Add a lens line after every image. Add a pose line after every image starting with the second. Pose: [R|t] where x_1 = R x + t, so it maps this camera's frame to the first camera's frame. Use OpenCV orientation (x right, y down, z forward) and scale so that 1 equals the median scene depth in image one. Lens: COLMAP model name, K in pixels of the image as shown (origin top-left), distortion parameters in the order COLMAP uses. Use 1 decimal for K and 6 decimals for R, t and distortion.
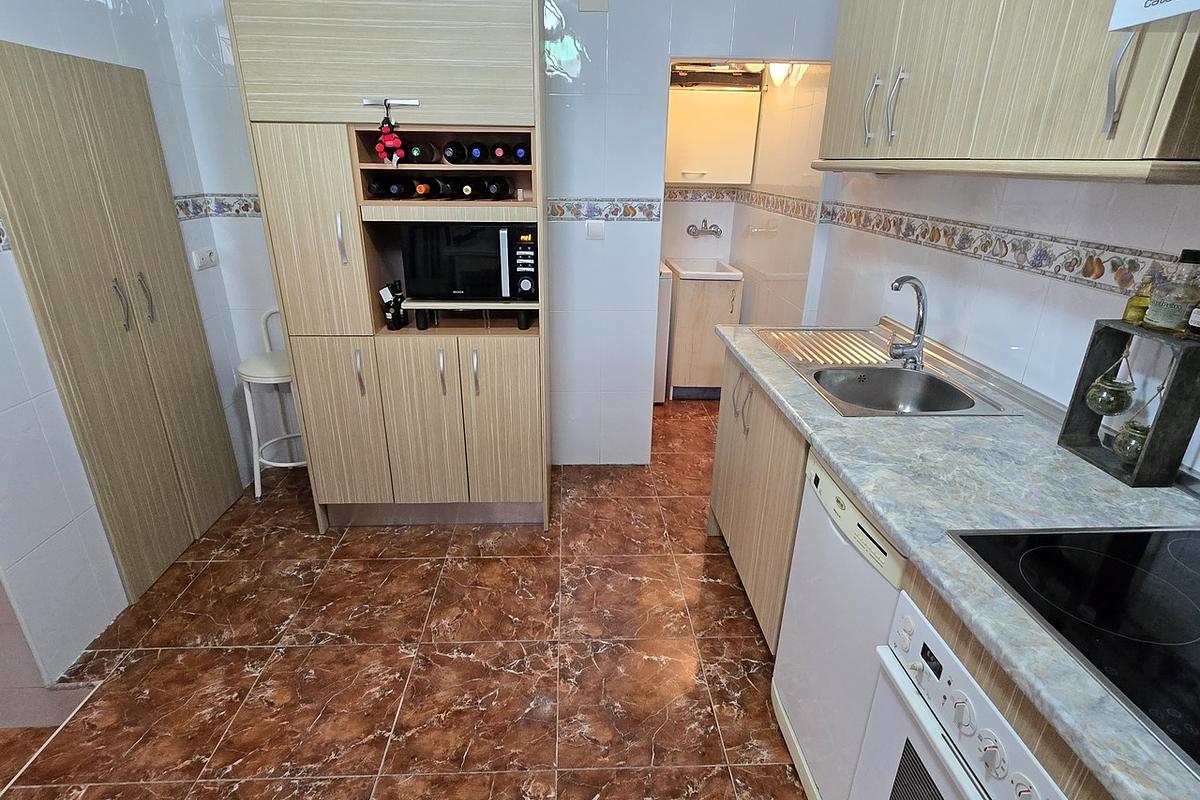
lens RADIAL K [[605.3, 0, 594.2], [0, 605.3, 397.8], [0, 0, 1]] dist [0.005901, -0.004210]
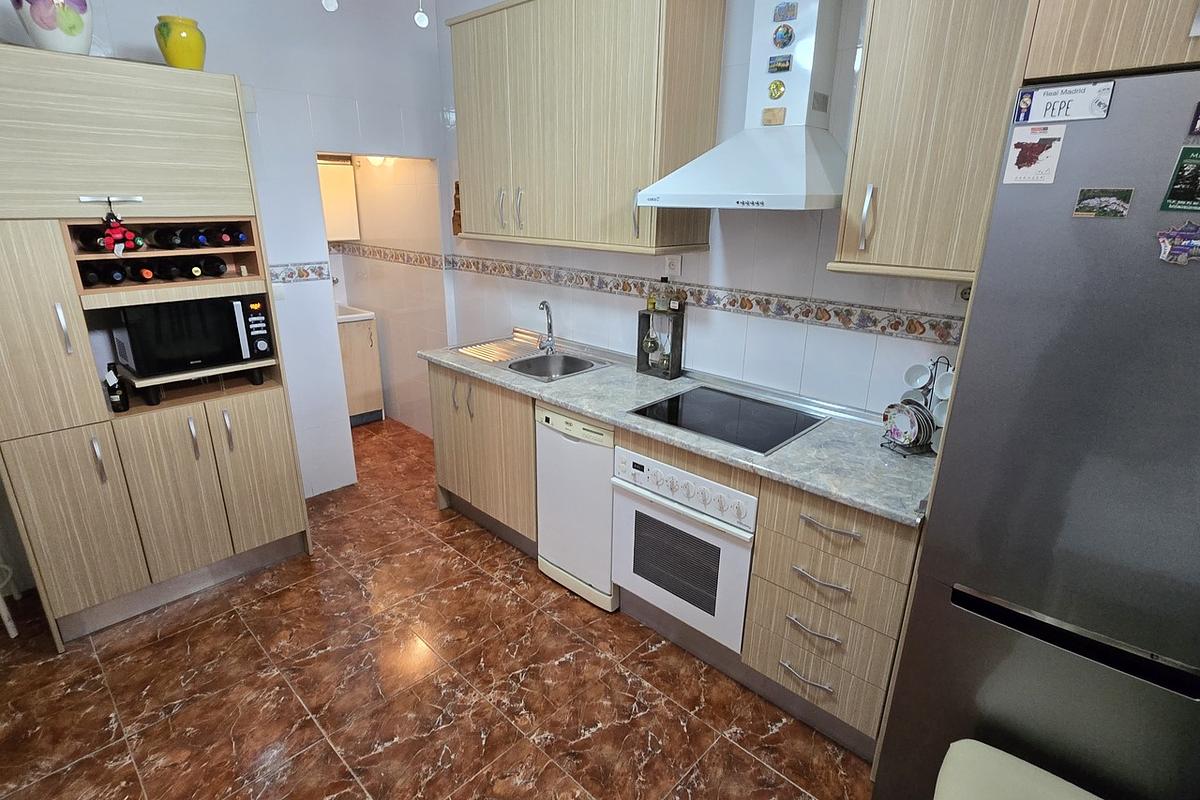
lens RADIAL K [[605.3, 0, 598.8], [0, 605.3, 399.9], [0, 0, 1]] dist [0.005901, -0.004210]
pose [[0.719640, -0.224002, 0.657222, -0.483143], [0.251967, 0.966259, 0.053434, 0.017289], [-0.647016, 0.127145, 0.751800, -0.312486]]
